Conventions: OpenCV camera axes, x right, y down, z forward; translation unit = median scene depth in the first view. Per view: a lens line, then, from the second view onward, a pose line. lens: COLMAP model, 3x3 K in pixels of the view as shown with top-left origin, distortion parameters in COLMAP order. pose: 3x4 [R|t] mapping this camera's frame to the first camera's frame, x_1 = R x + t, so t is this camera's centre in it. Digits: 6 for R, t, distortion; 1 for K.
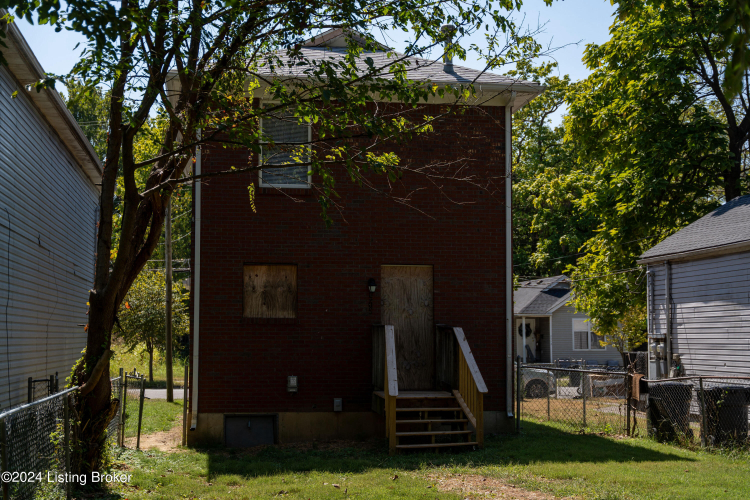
lens RADIAL K [[1068.4, 0, 374.7], [0, 1068.4, 249.5], [0, 0, 1]] dist [0.048408, 0.000000]
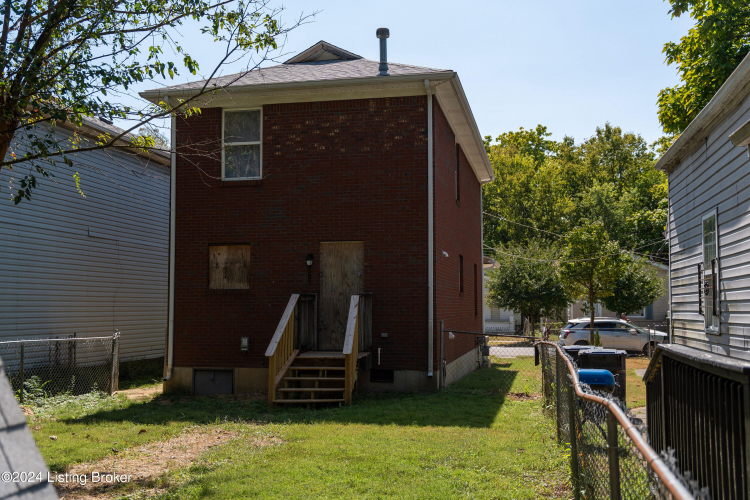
lens RADIAL K [[781.6, 0, 375.5], [0, 781.6, 250.1], [0, 0, 1]] dist [0.007212, 0.000000]
pose [[0.939142, -0.029683, -0.342245, 0.357127], [0.033084, 0.999444, 0.004102, 0.022005], [0.341933, -0.015175, 0.939602, 0.230785]]
